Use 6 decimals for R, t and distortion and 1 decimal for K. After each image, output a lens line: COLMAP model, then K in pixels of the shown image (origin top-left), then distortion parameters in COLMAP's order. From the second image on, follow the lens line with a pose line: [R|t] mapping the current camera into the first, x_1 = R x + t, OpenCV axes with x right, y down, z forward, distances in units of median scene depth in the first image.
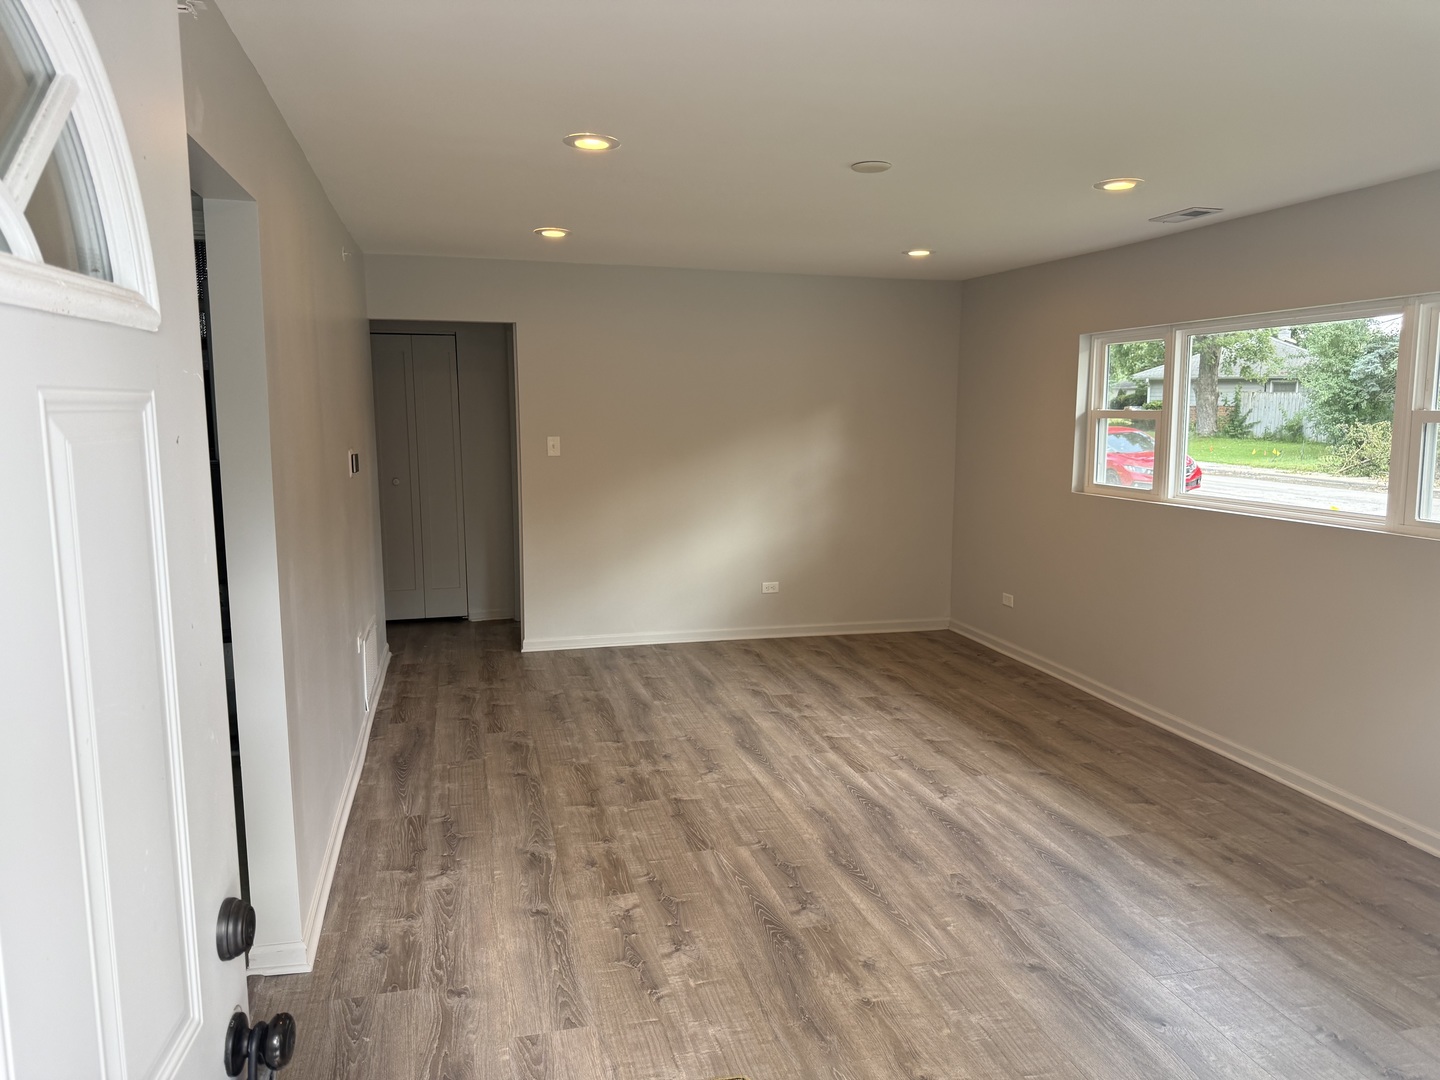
lens RADIAL K [[1011.4, 0, 712.3], [0, 1011.4, 509.0], [0, 0, 1]] dist [0.074436, -0.085619]
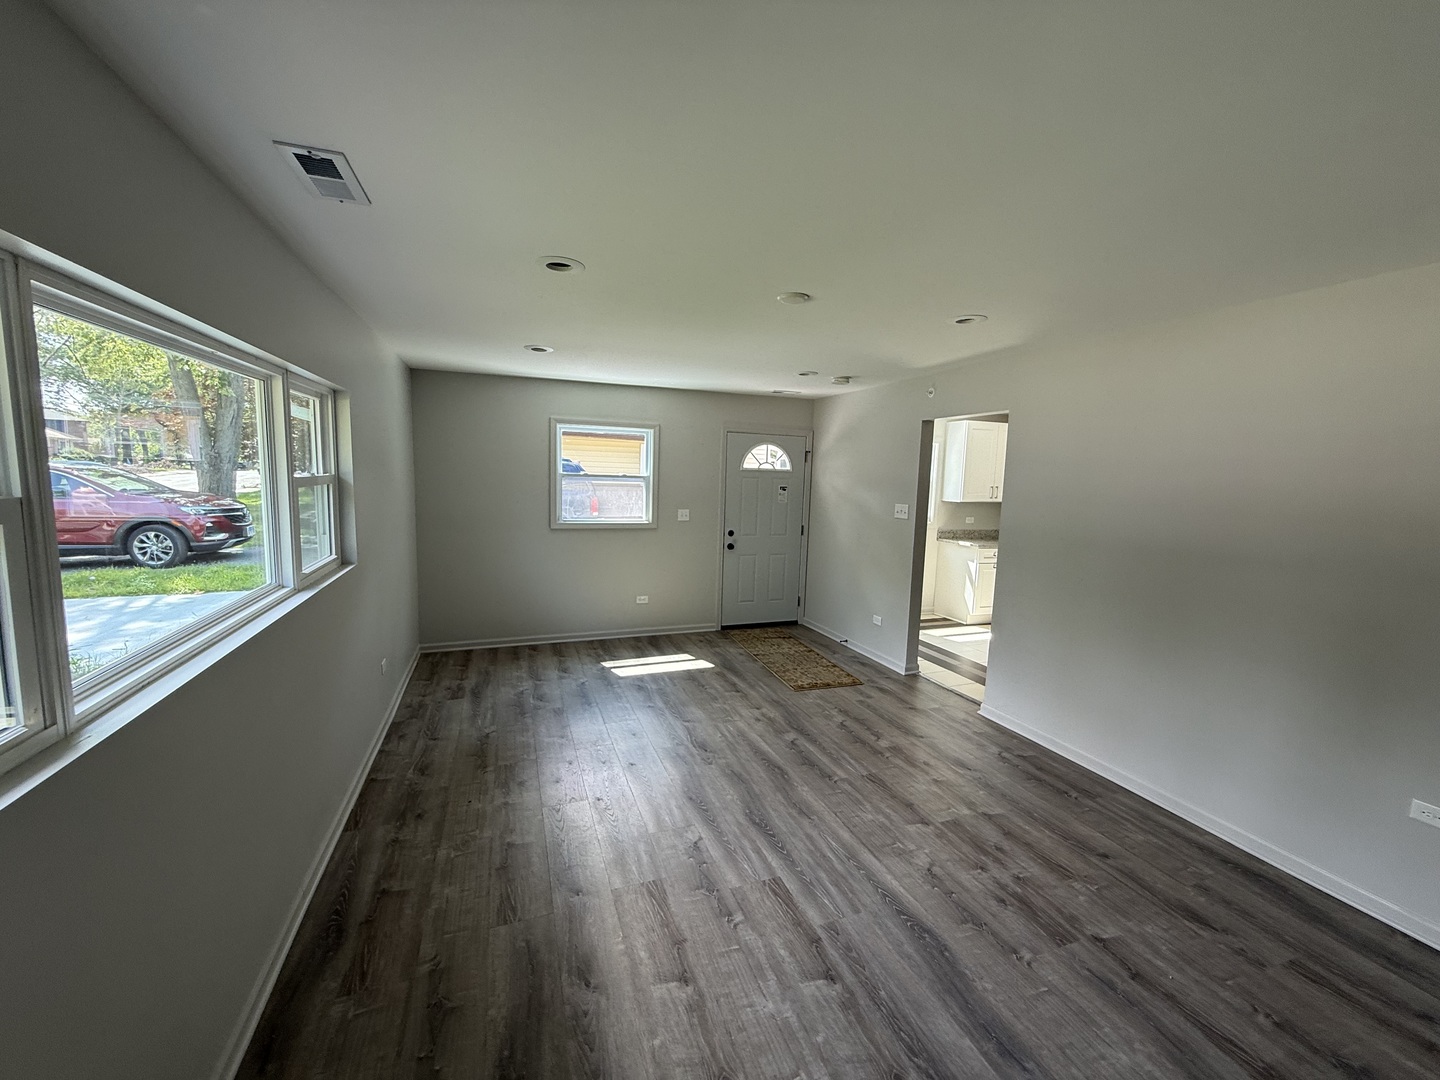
lens RADIAL K [[570.8, 0, 713.3], [0, 570.8, 535.4], [0, 0, 1]] dist [-0.002106, 0.001600]
pose [[-0.994447, -0.019440, -0.103424, 0.270098], [-0.040956, 0.976799, 0.210205, -0.159652], [0.096938, 0.213273, -0.972172, 1.472667]]
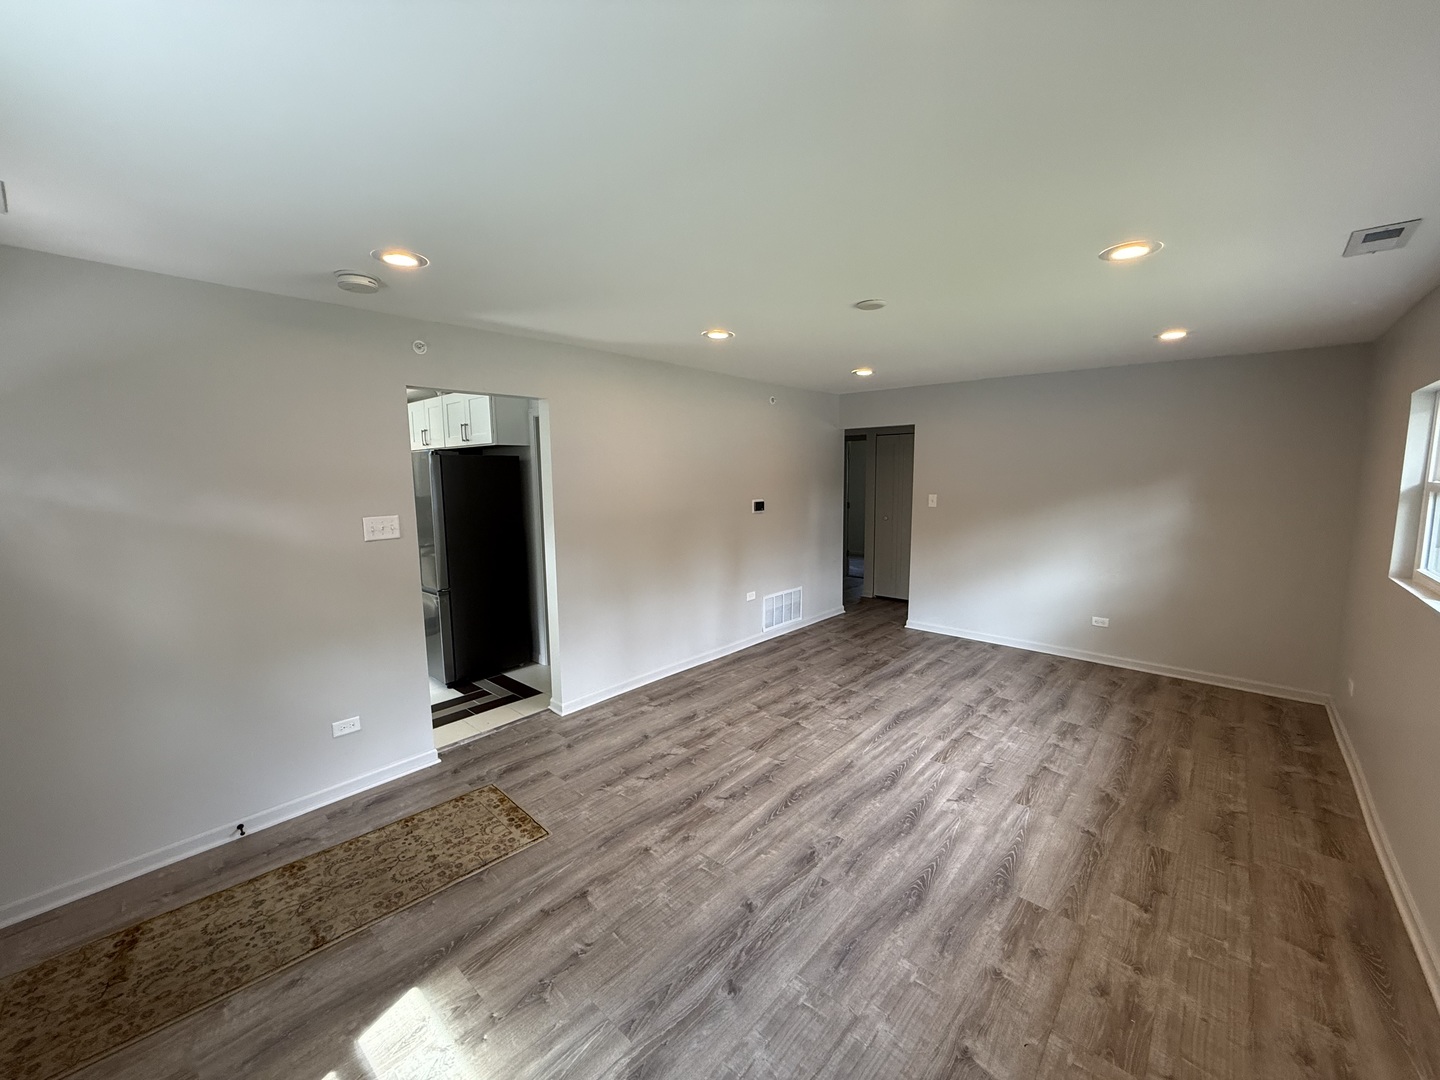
lens RADIAL K [[570.8, 0, 716.9], [0, 570.8, 523.1], [0, 0, 1]] dist [-0.002106, 0.001600]
pose [[0.552354, 0.068681, -0.830776, 0.592024], [-0.076605, 0.996565, 0.031456, -0.045457], [0.830083, 0.046267, 0.555718, 0.361003]]
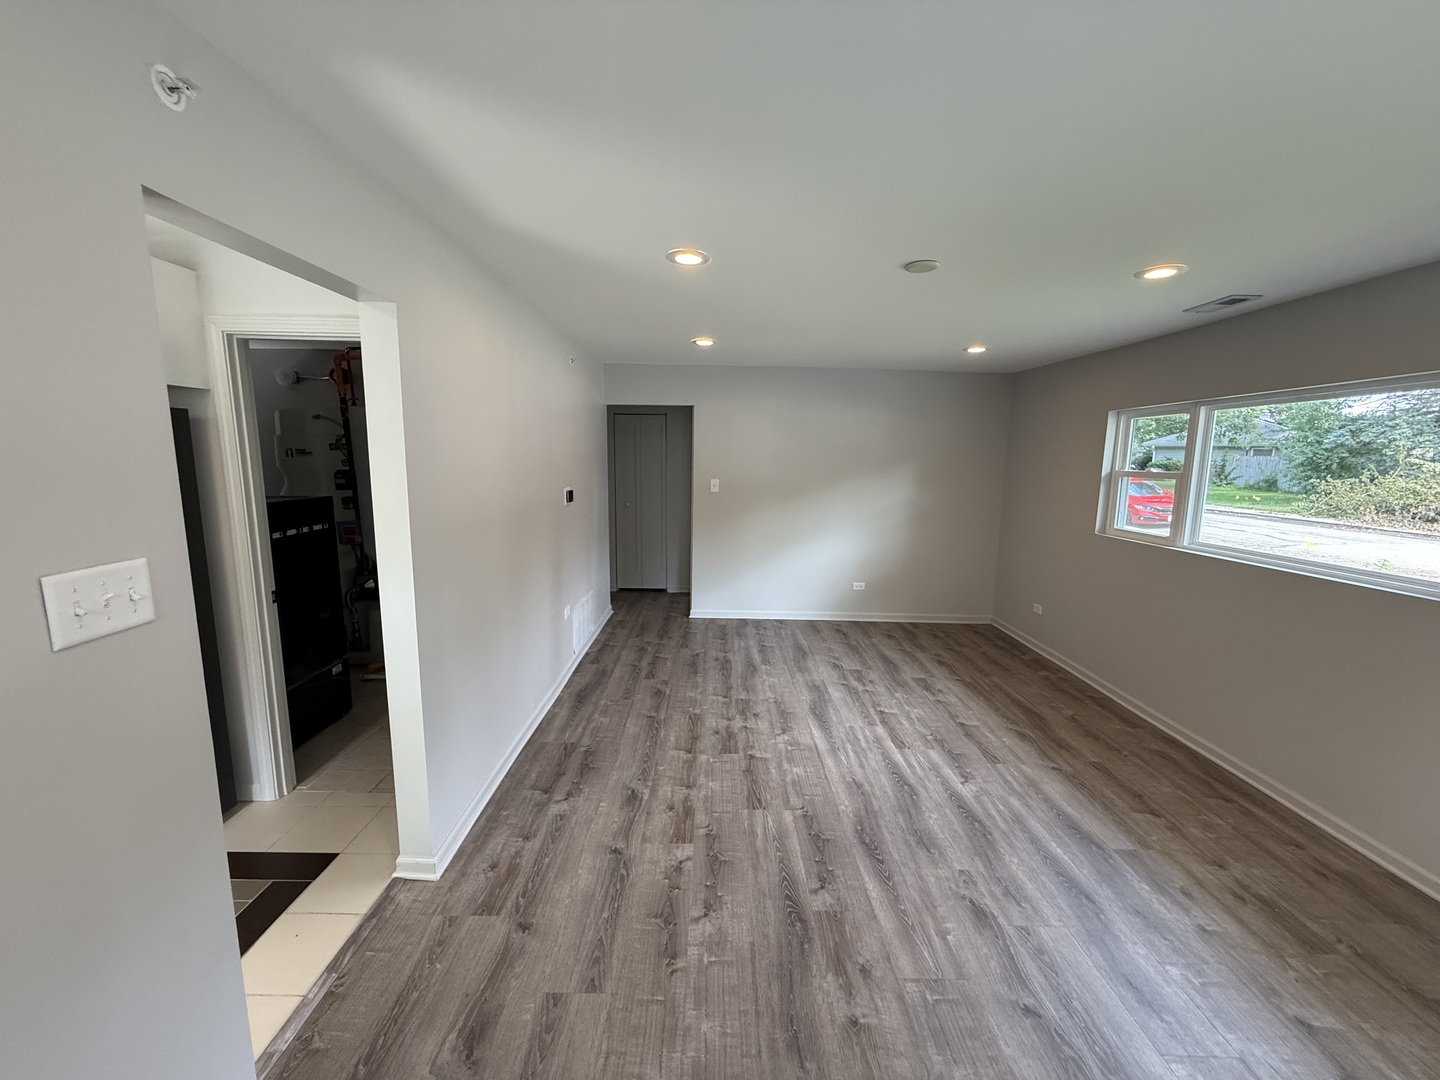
lens RADIAL K [[570.8, 0, 710.1], [0, 570.8, 528.4], [0, 0, 1]] dist [-0.002106, 0.001600]
pose [[0.967459, 0.045195, -0.248960, 0.082729], [-0.039553, 0.998836, 0.027621, -0.032565], [0.249918, -0.016875, 0.968120, 0.246370]]
